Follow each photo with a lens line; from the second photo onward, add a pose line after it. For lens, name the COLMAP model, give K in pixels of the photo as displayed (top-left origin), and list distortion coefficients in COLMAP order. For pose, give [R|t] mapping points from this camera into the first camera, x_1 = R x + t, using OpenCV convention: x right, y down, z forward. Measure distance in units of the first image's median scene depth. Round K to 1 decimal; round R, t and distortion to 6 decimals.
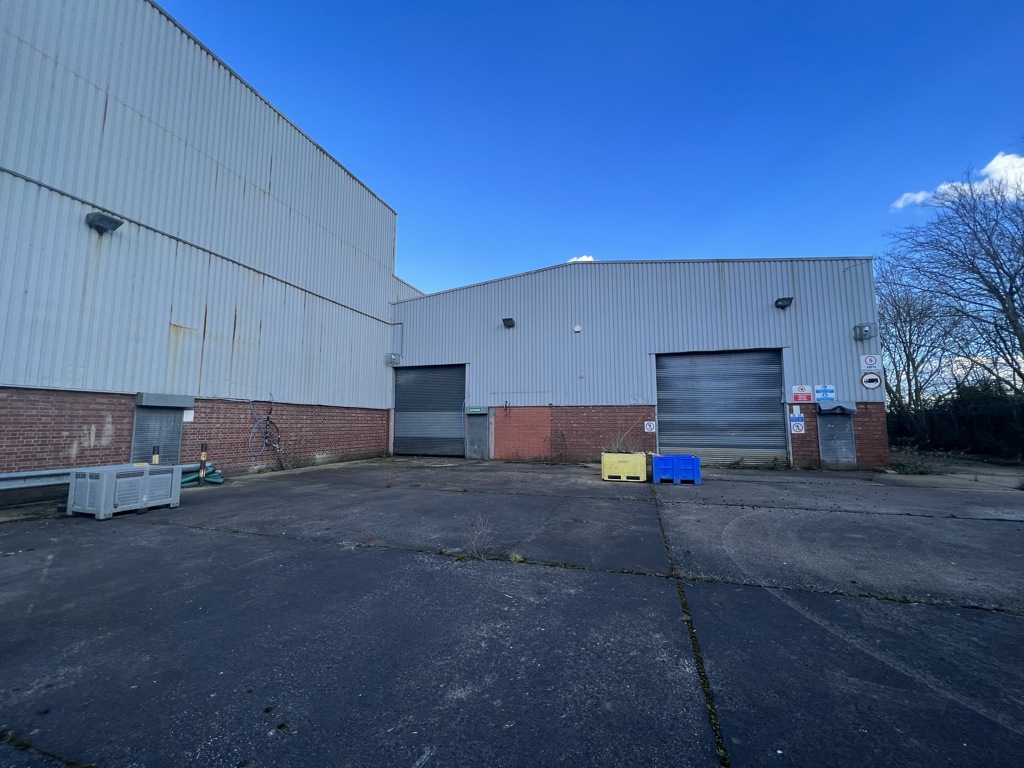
lens RADIAL K [[404.7, 0, 511.4], [0, 404.7, 380.8], [0, 0, 1]] dist [-0.000829, 0.000058]
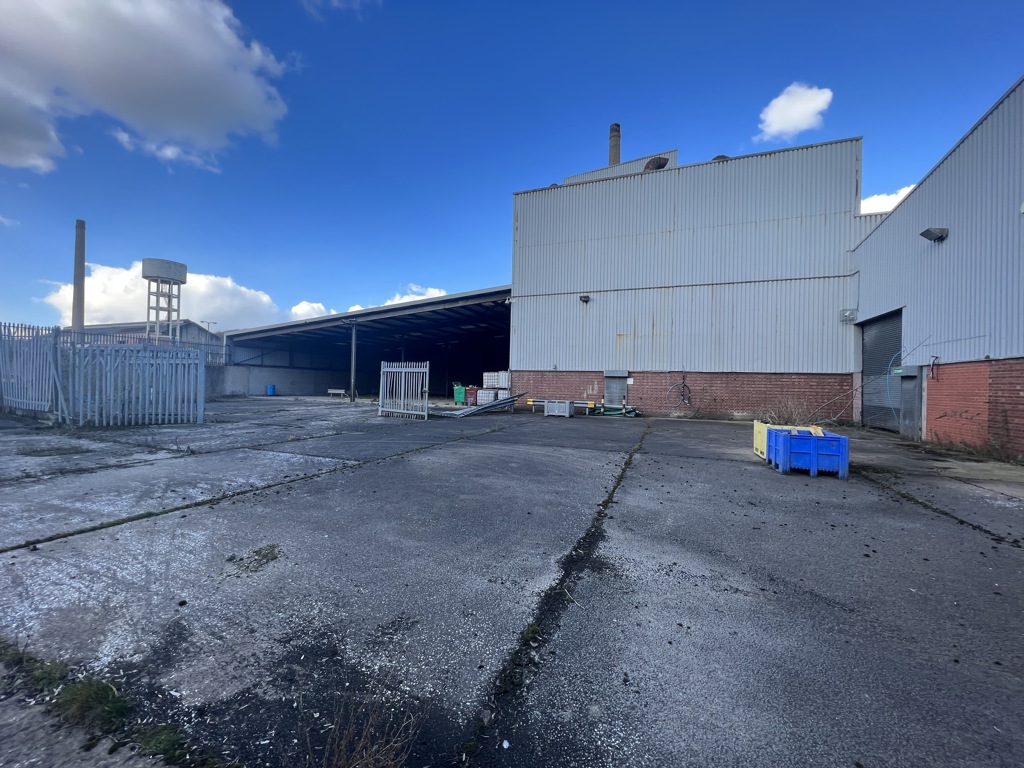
lens RADIAL K [[404.7, 0, 511.4], [0, 404.7, 380.8], [0, 0, 1]] dist [-0.000829, 0.000058]
pose [[-0.059625, -0.010865, -0.998162, 0.806954], [0.083779, 0.996358, -0.015850, 0.050194], [0.994699, -0.084570, -0.058498, 0.407121]]
